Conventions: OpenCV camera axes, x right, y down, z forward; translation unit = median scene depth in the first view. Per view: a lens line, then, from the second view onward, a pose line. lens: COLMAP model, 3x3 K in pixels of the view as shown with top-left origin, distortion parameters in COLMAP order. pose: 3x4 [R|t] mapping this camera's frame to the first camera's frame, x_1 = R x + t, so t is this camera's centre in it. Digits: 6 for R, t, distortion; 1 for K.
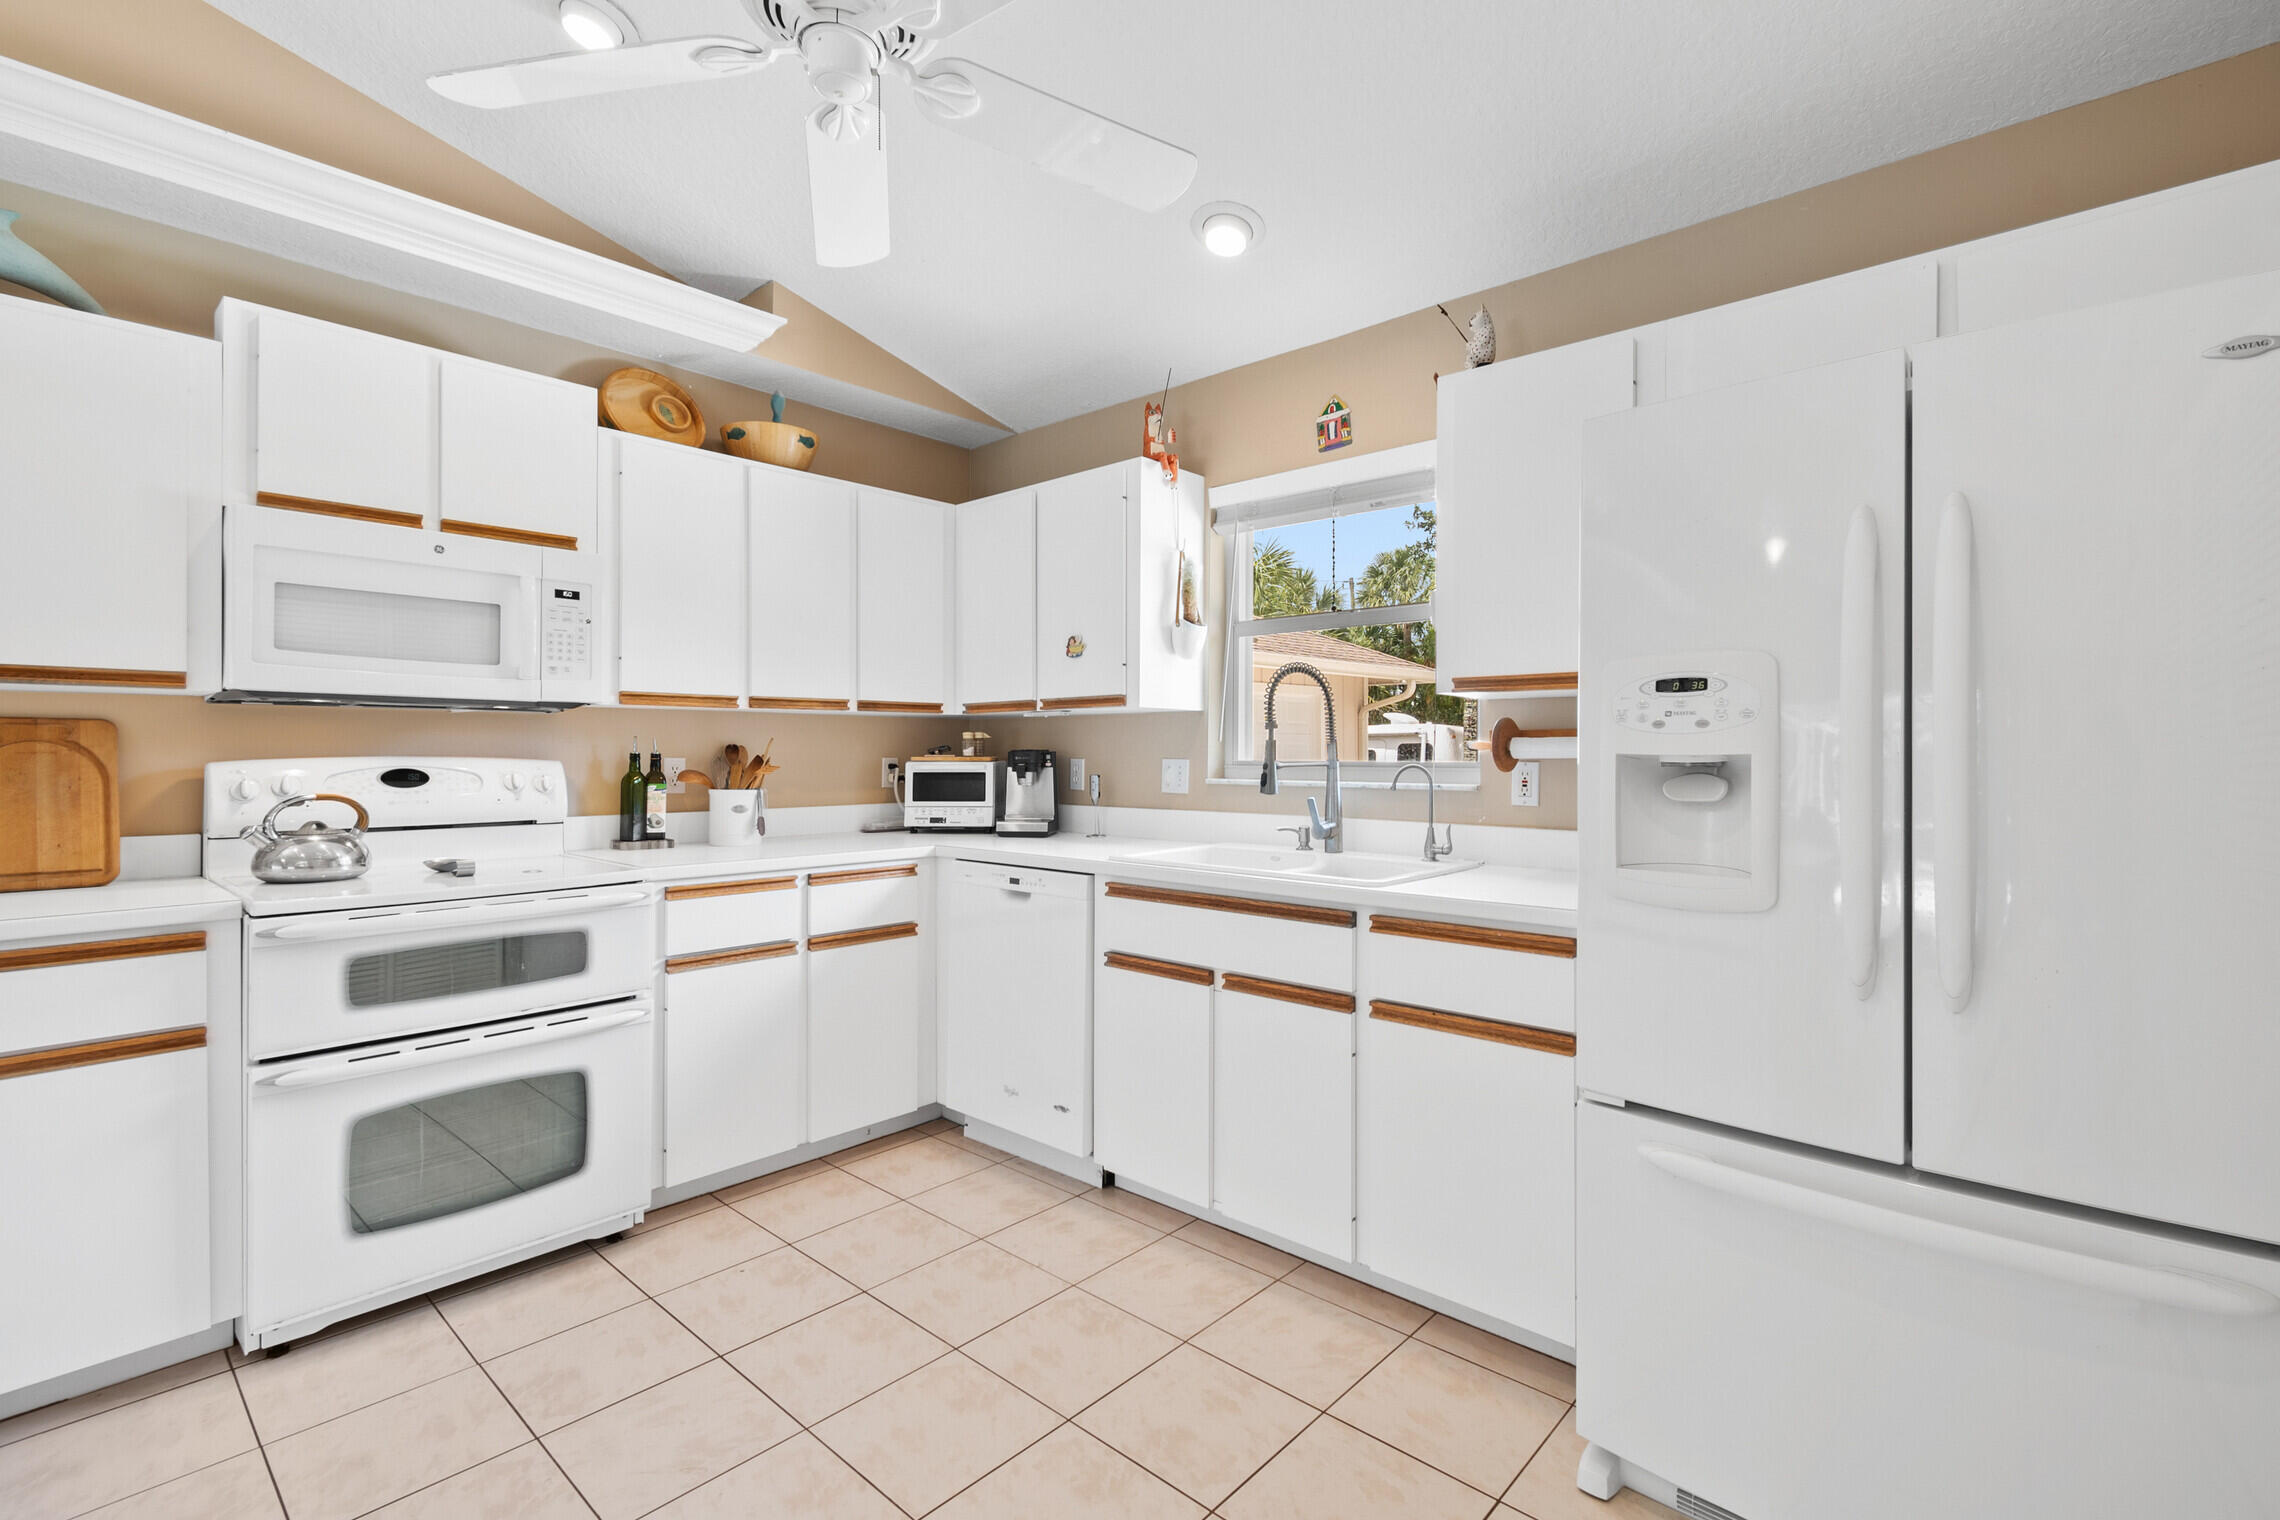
lens RADIAL K [[1020.3, 0, 1140.0], [0, 1020.3, 760.0], [0, 0, 1]] dist [0.000585, 0.000046]
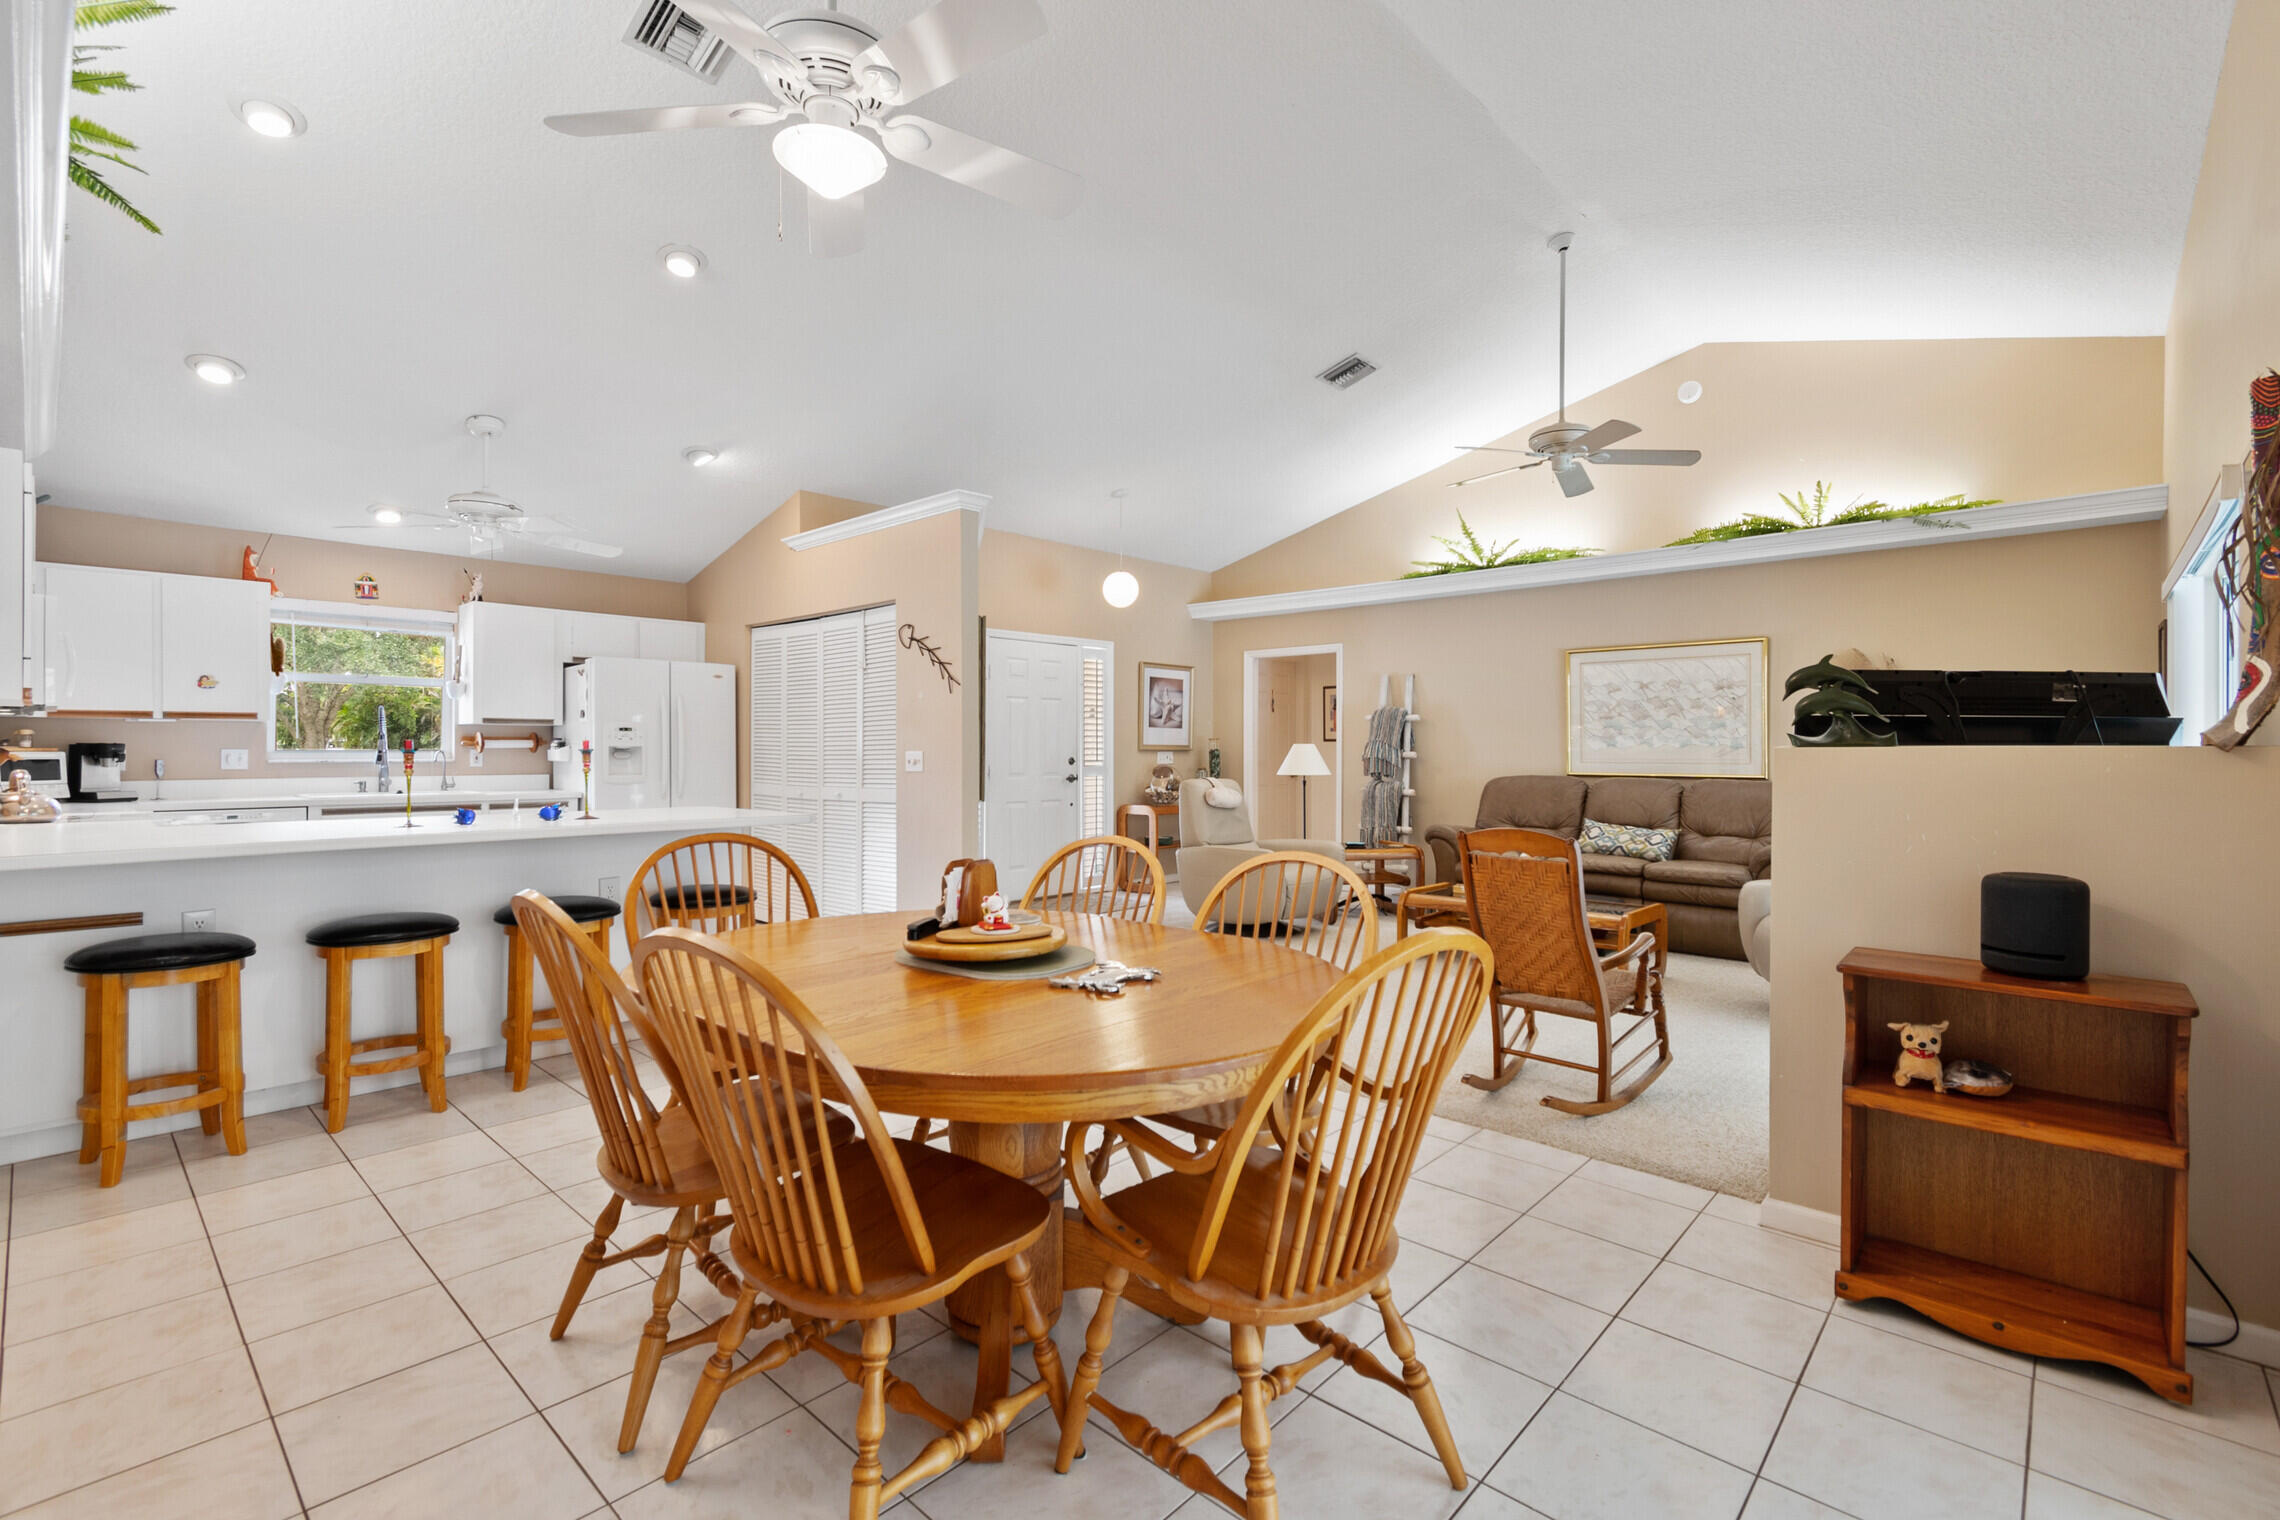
lens RADIAL K [[1020.3, 0, 1140.0], [0, 1020.3, 760.0], [0, 0, 1]] dist [0.000585, 0.000046]
pose [[0.011226, -0.012140, 0.999863, -1.784193], [0.004303, 0.999918, 0.012092, 0.003552], [-0.999928, 0.004166, 0.011277, -0.563483]]
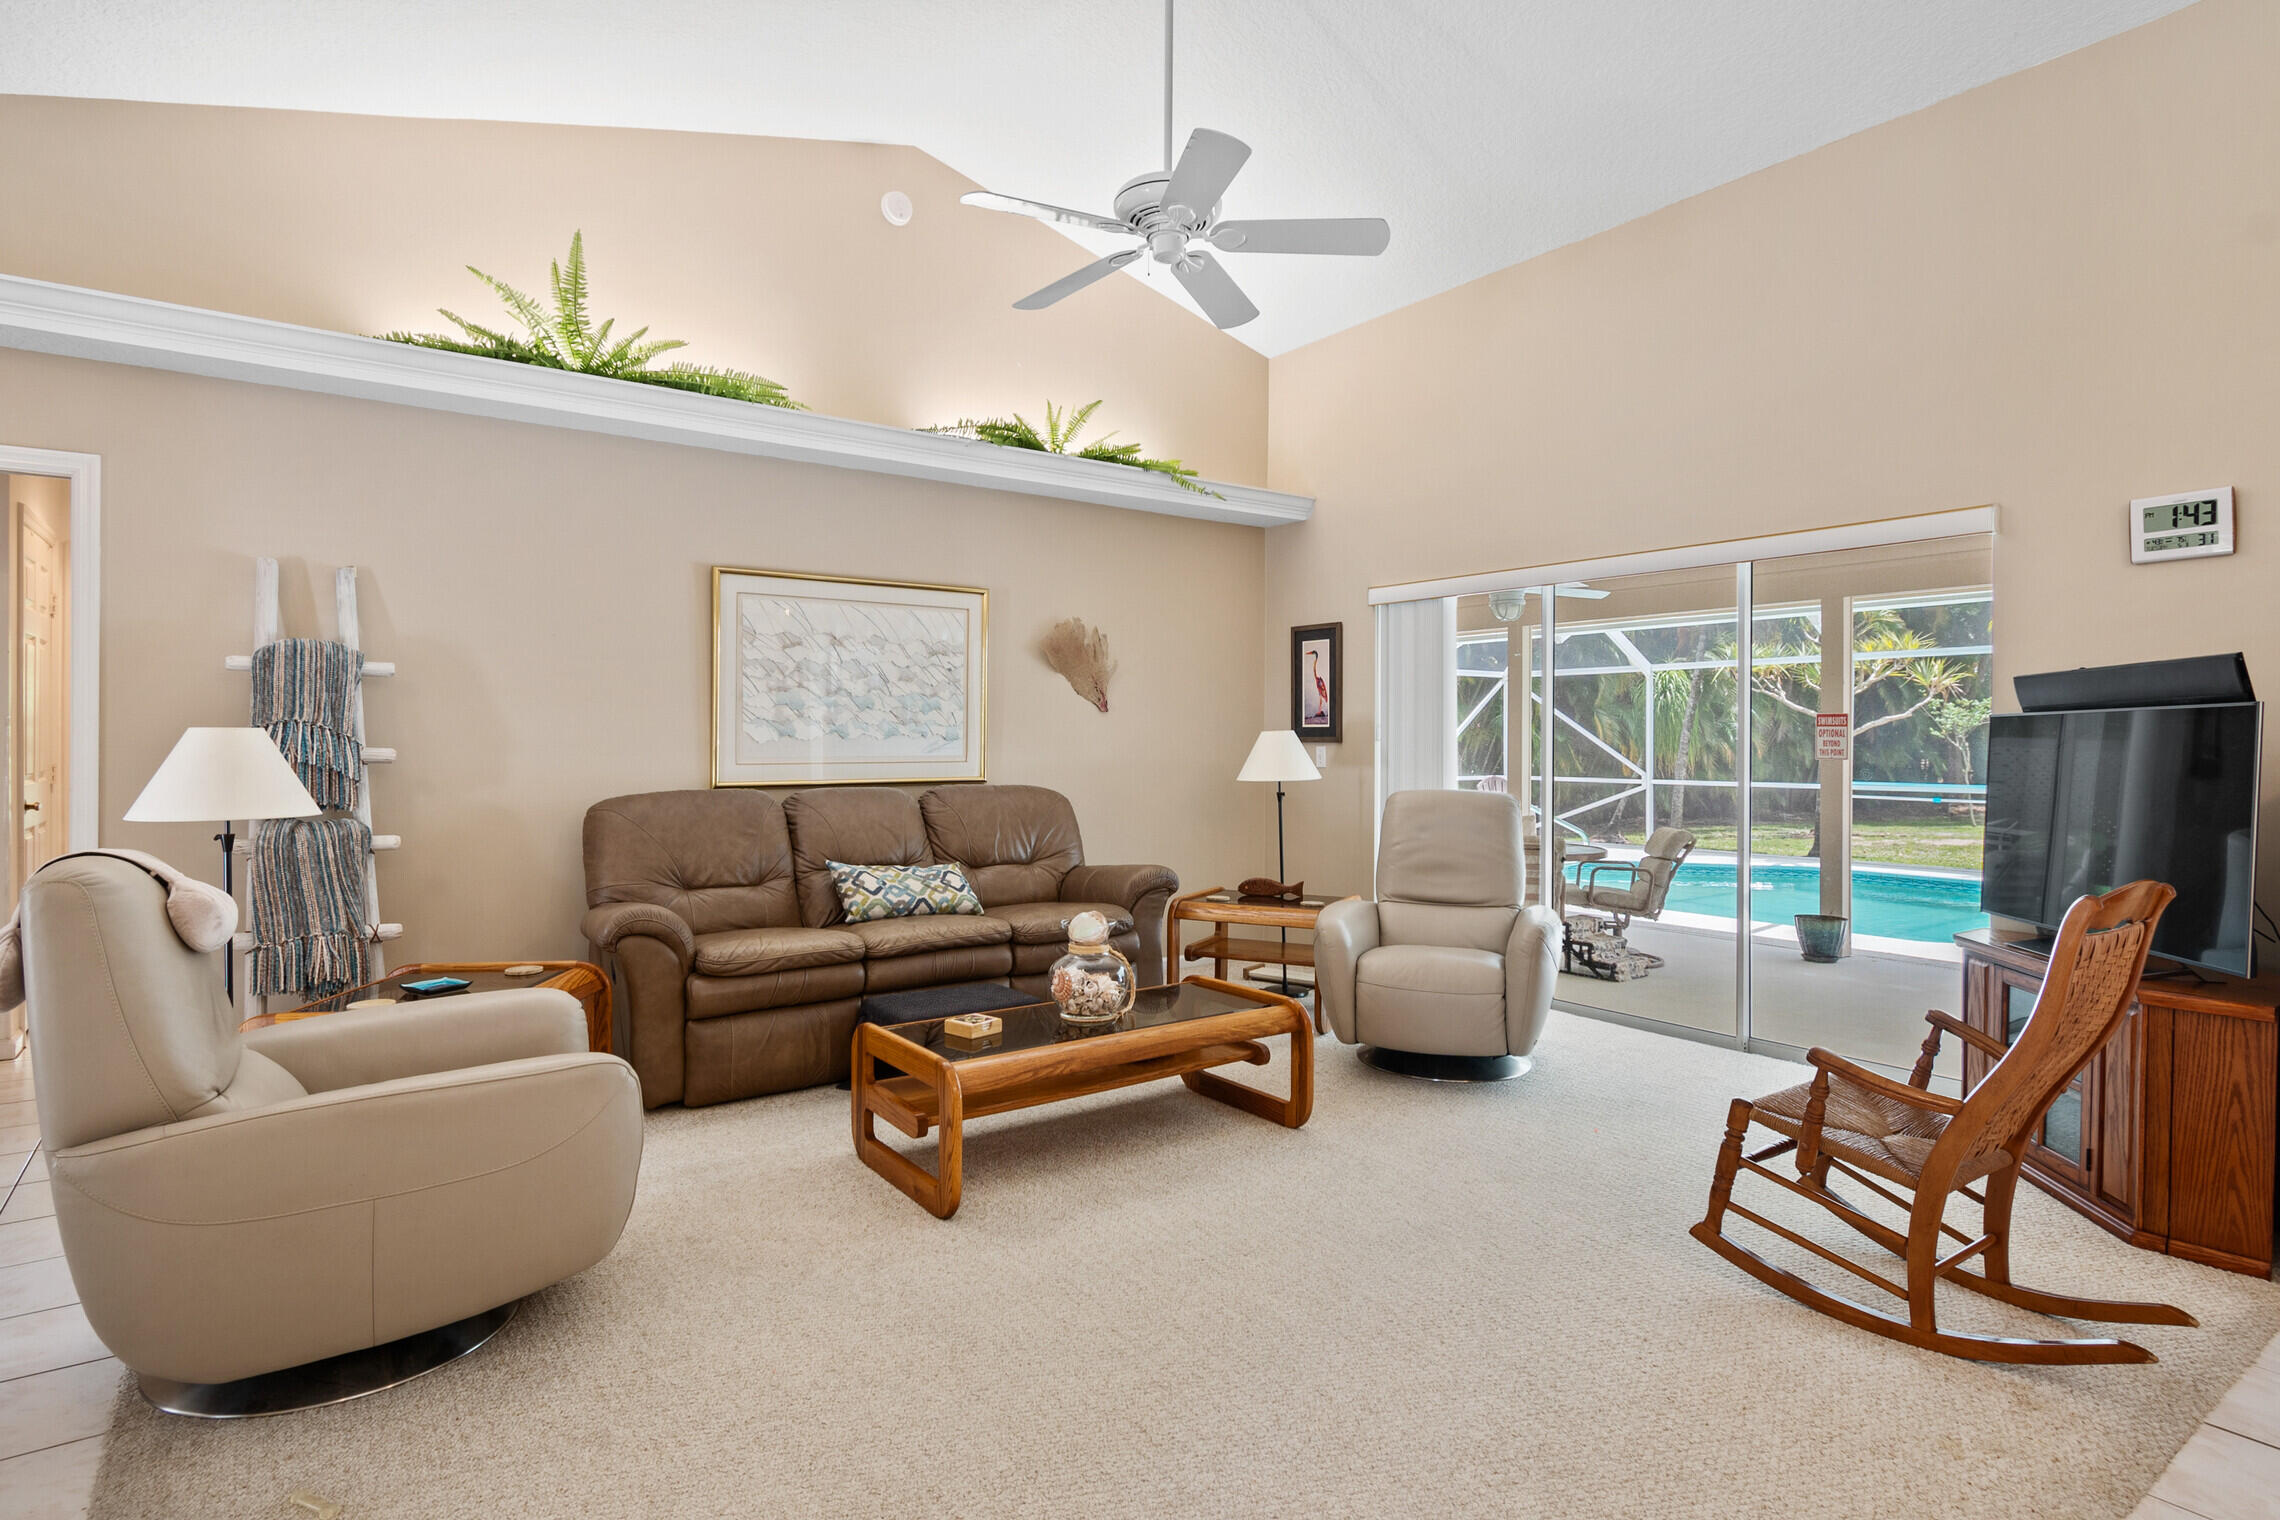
lens RADIAL K [[1173.9, 0, 1140.0], [0, 1173.9, 760.0], [0, 0, 1]] dist [-0.004822, -0.000233]
pose [[-0.979818, -0.004036, 0.199851, 1.922046], [-0.000374, 0.999831, 0.018354, 0.012468], [-0.199892, 0.017909, -0.979654, 0.482555]]
